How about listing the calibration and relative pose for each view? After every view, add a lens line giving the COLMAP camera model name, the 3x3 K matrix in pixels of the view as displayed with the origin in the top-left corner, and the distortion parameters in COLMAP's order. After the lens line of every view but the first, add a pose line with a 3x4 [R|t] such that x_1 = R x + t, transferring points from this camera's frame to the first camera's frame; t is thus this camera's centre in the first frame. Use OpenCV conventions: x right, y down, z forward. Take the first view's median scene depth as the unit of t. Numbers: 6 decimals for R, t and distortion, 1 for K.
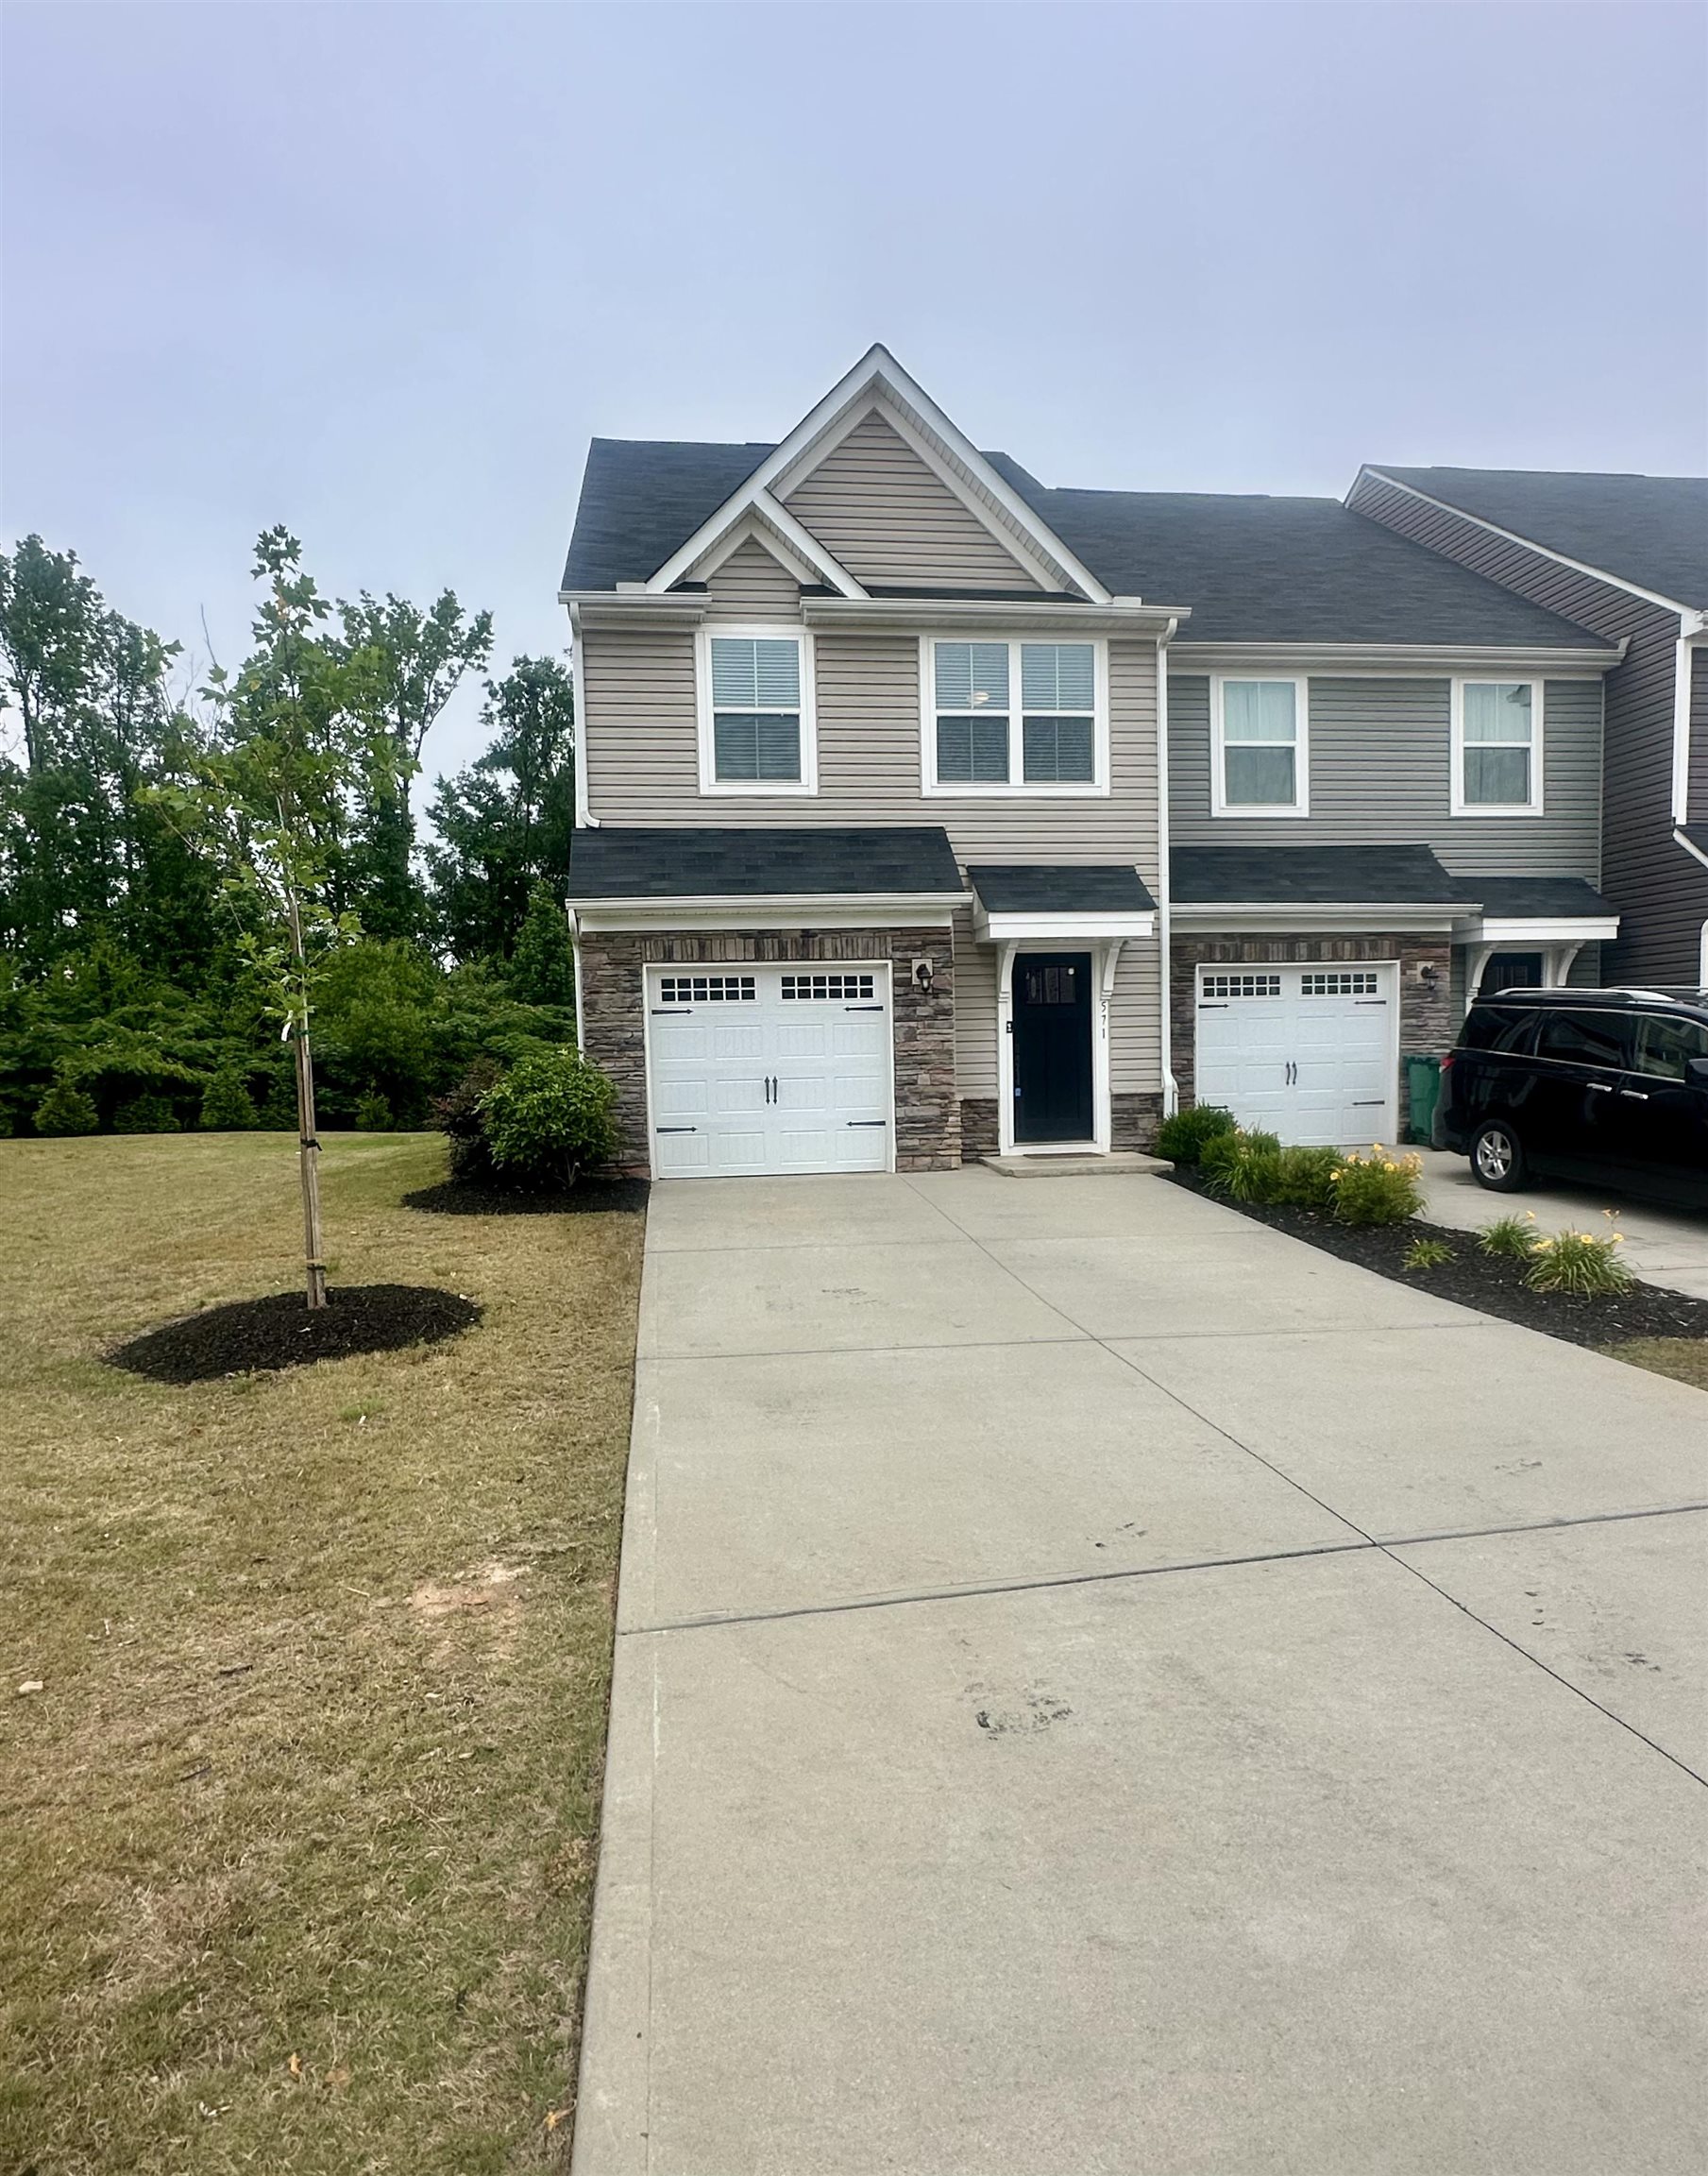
lens RADIAL K [[1300.6, 0, 843.4], [0, 1300.6, 1148.2], [0, 0, 1]] dist [-0.002033, -0.000444]
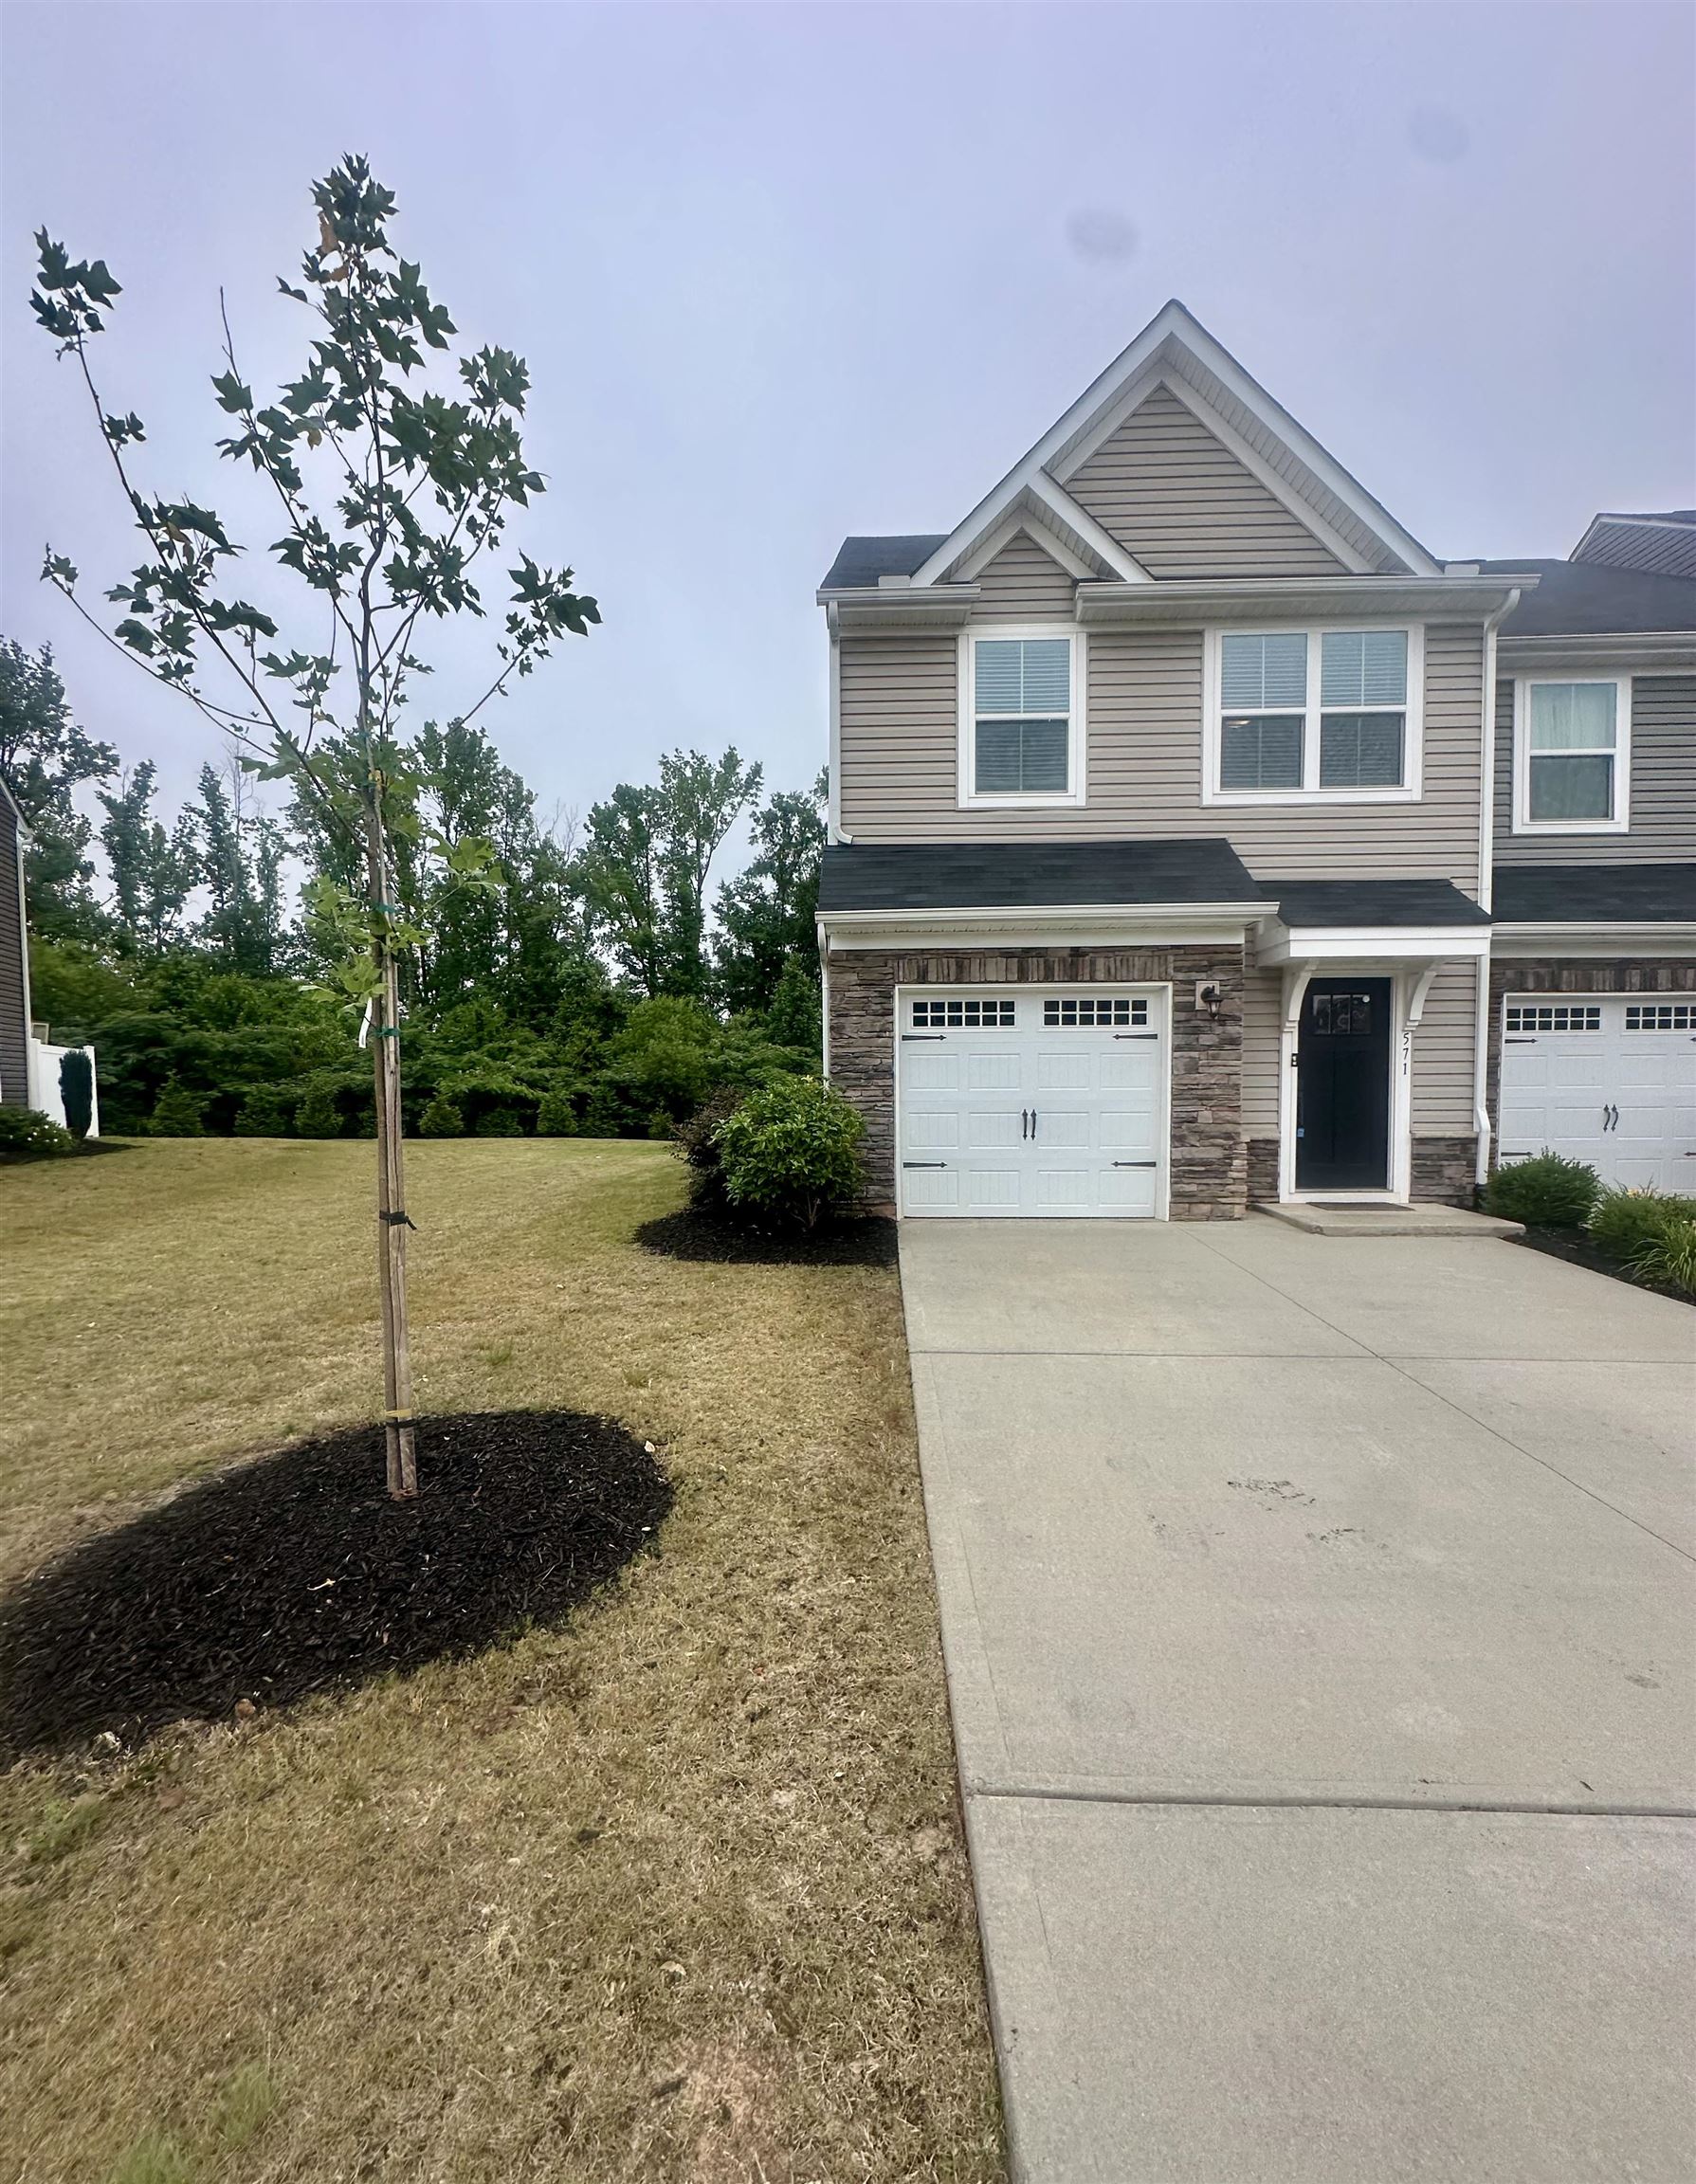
lens RADIAL K [[897.4, 0, 840.1], [0, 897.4, 1129.0], [0, 0, 1]] dist [-0.002697, 0.000870]
pose [[0.985311, 0.025814, -0.168805, -0.078826], [-0.029933, 0.999312, -0.021898, -0.023548], [0.168124, 0.026629, 0.985406, 0.352510]]
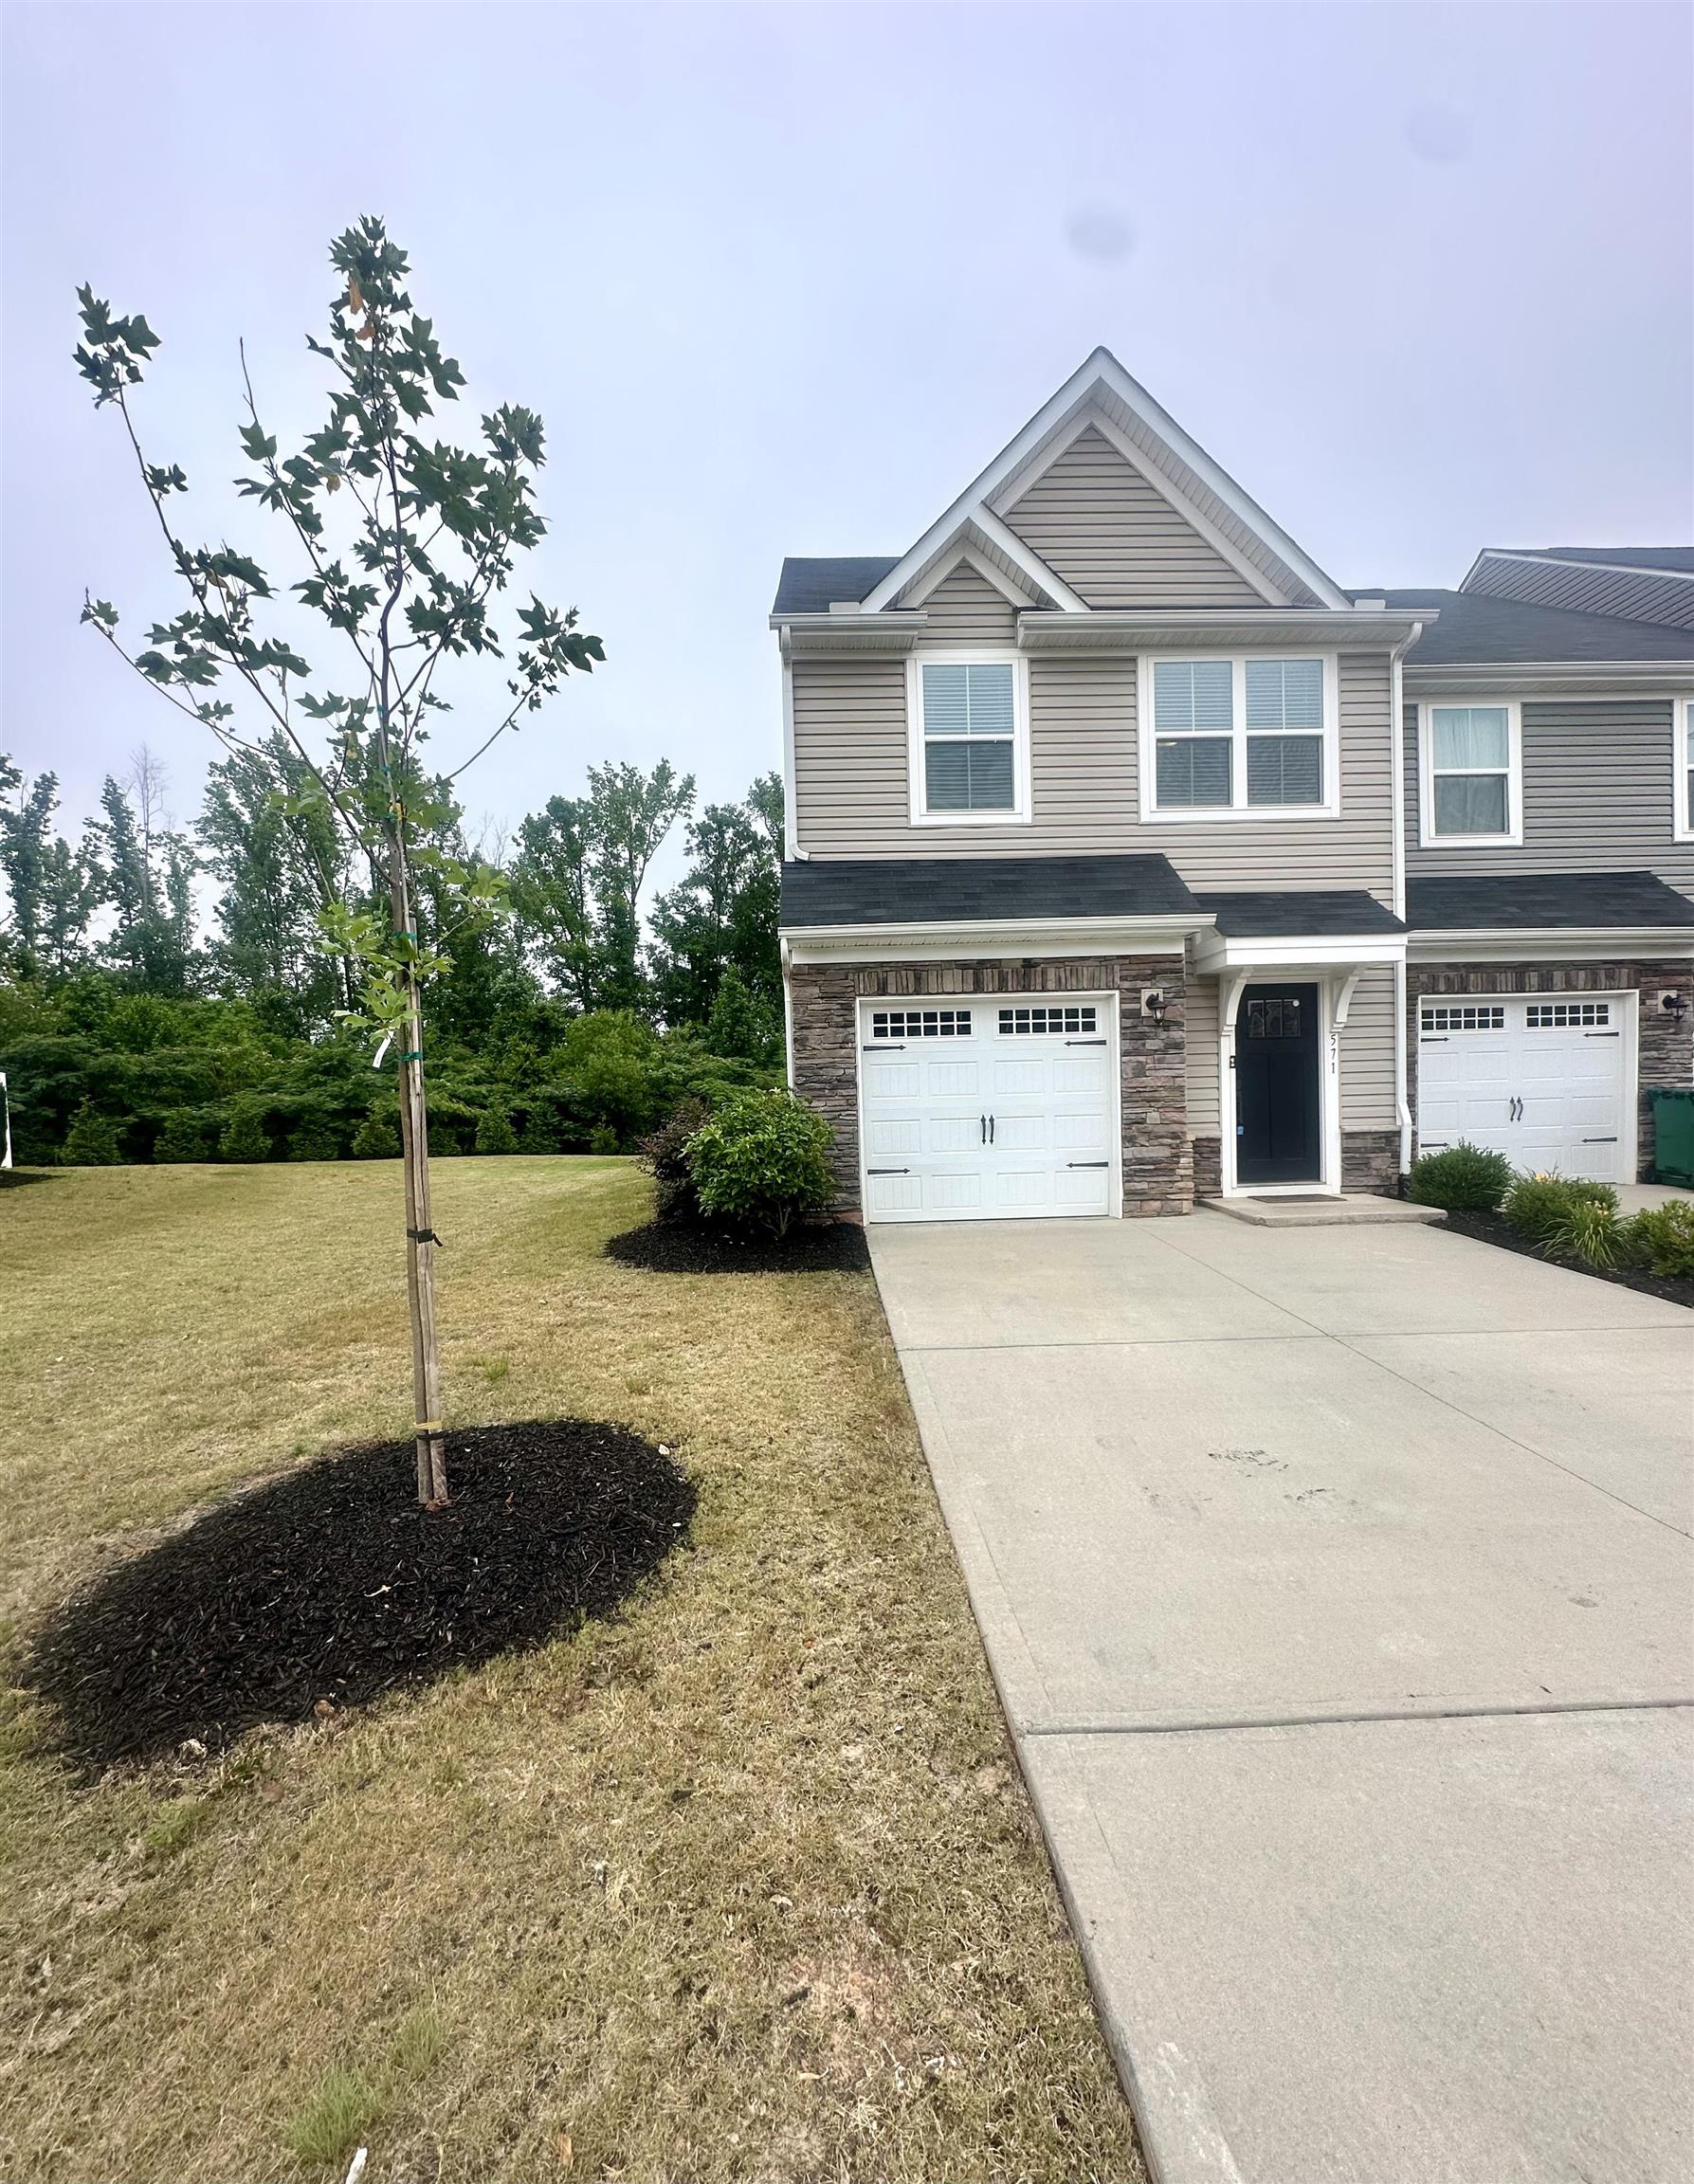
lens RADIAL K [[897.4, 0, 839.1], [0, 897.4, 1129.0], [0, 0, 1]] dist [-0.002697, 0.000870]
pose [[0.994958, -0.001411, -0.100279, -0.096267], [-0.001960, 0.999436, -0.033513, -0.022687], [0.100269, 0.033540, 0.994395, 0.335202]]
